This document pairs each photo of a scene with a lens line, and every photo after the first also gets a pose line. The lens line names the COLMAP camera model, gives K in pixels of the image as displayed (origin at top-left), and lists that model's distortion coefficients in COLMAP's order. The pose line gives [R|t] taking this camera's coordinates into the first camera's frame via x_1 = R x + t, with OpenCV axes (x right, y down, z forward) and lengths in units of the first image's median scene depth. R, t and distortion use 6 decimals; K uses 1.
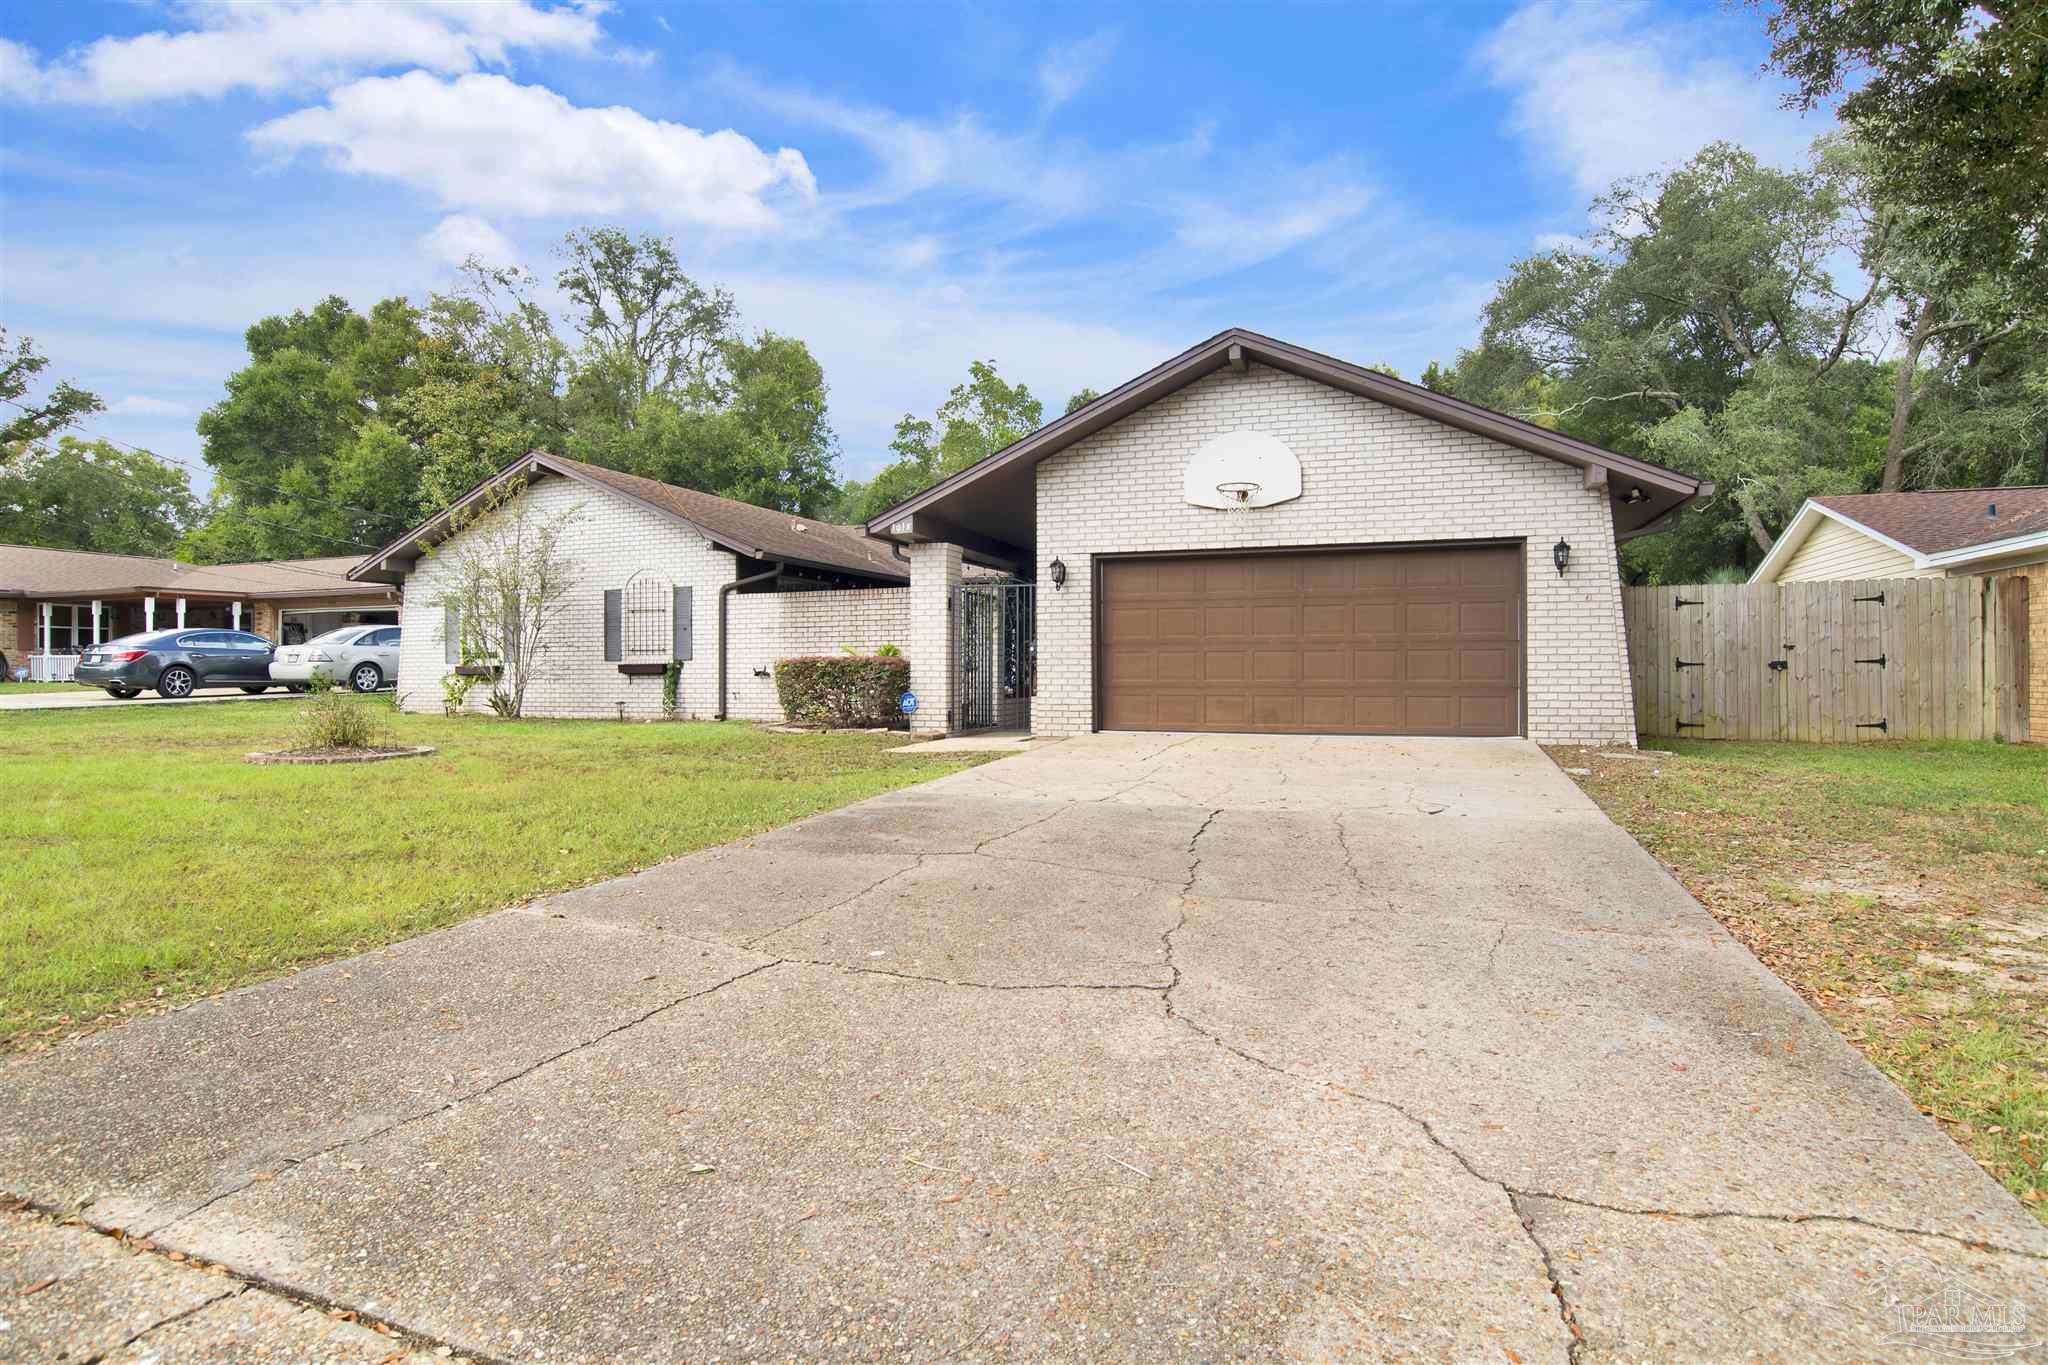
lens RADIAL K [[1079.8, 0, 998.0], [0, 1079.8, 631.0], [0, 0, 1]] dist [-0.069220, 0.026332]
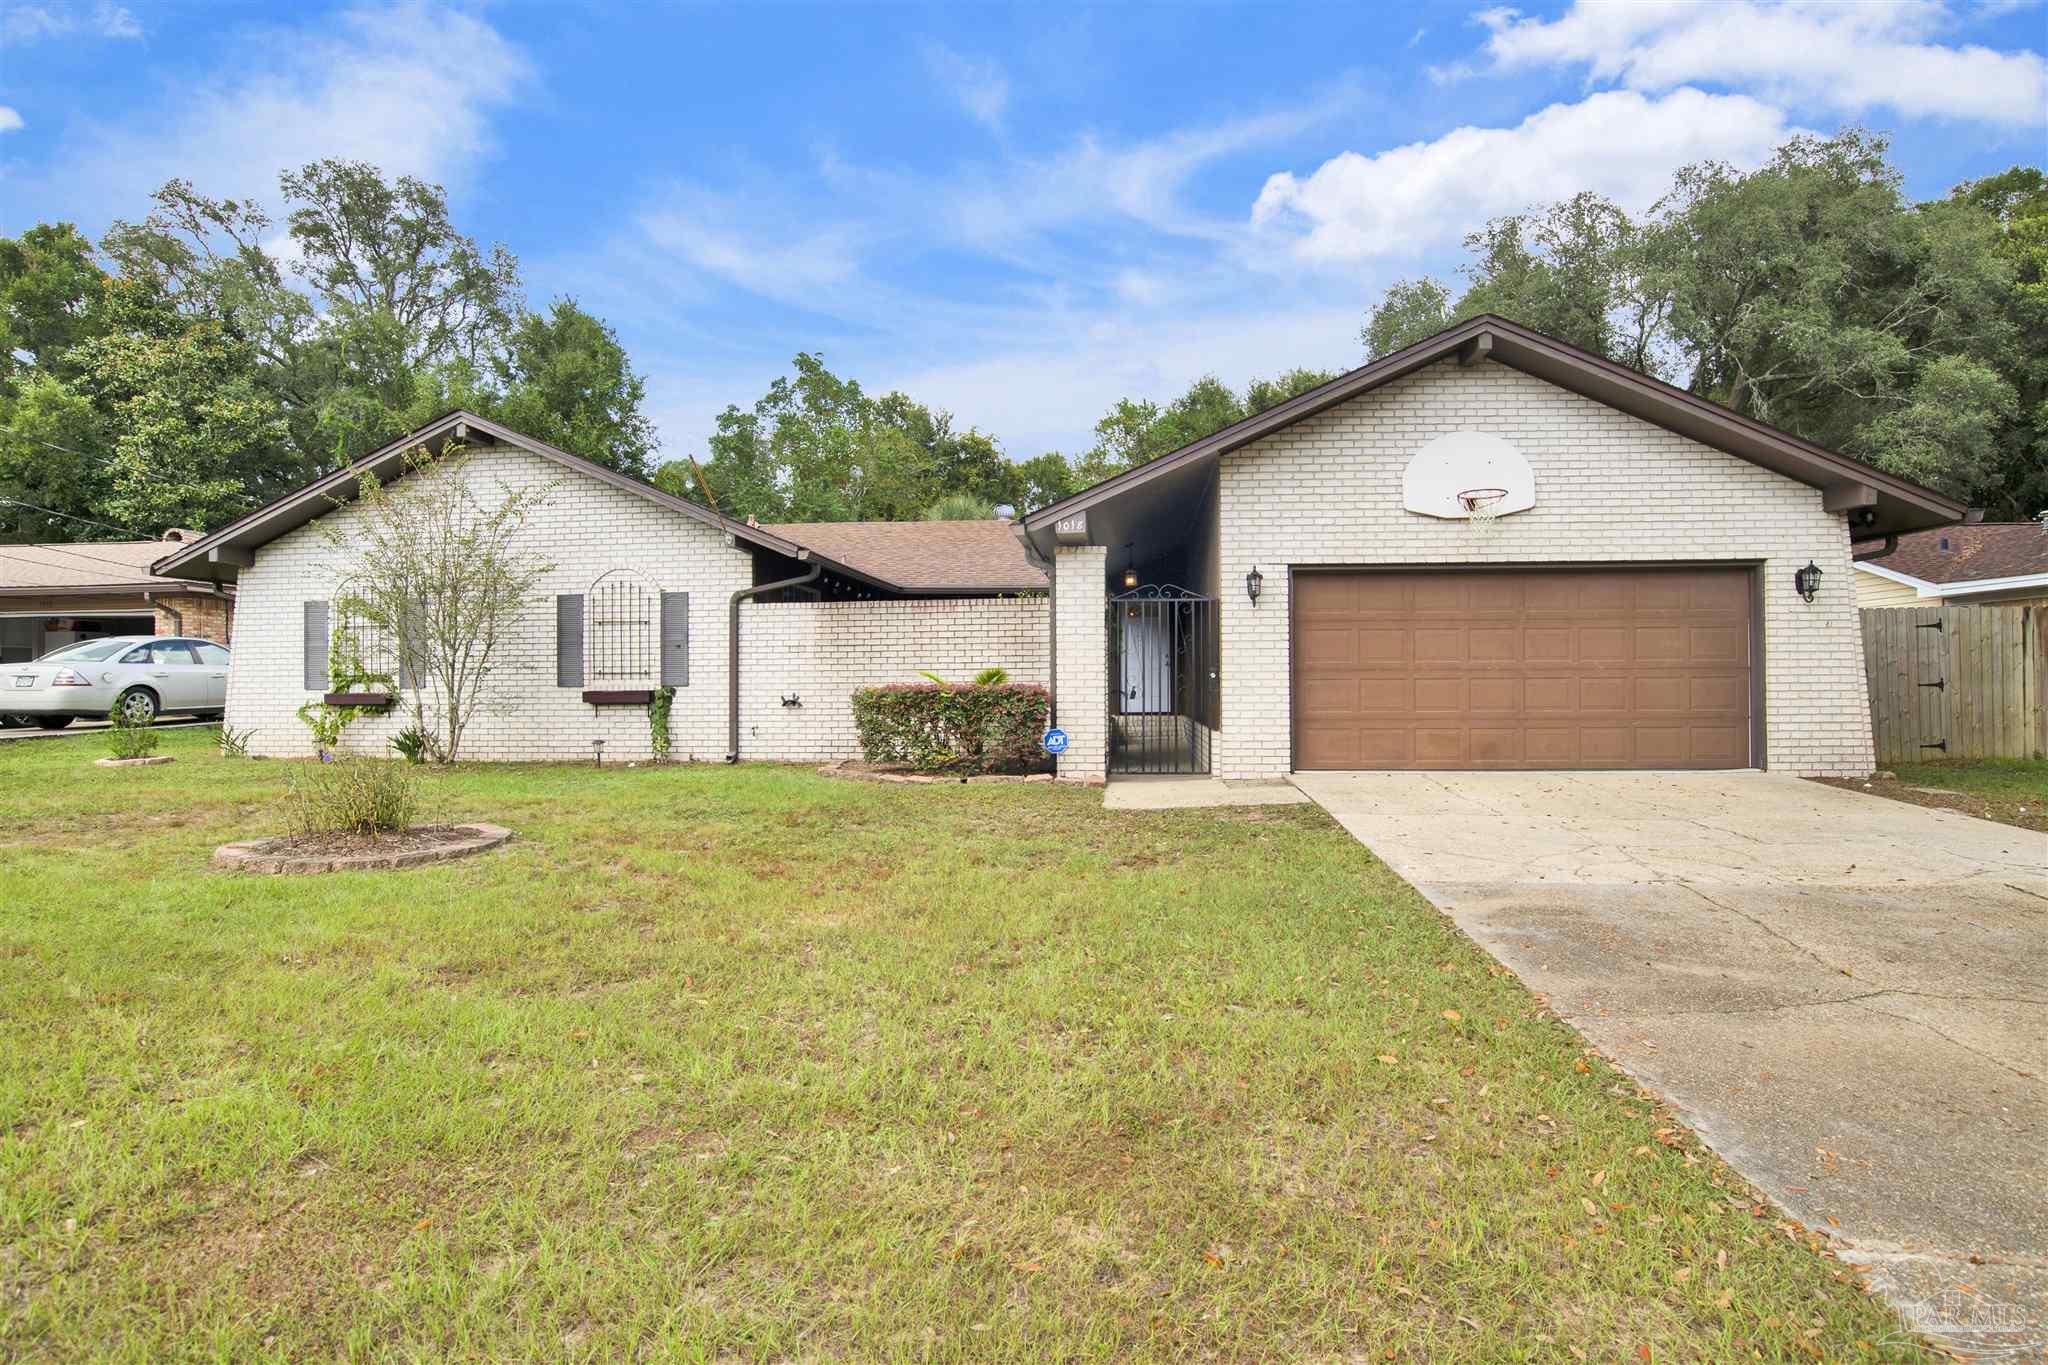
lens RADIAL K [[1079.8, 0, 998.0], [0, 1079.8, 631.0], [0, 0, 1]] dist [-0.069220, 0.026332]
pose [[0.965725, 0.008811, 0.259417, -0.274251], [-0.006388, 0.999928, -0.010180, -0.006789], [-0.259488, 0.008174, 0.965712, 0.181933]]
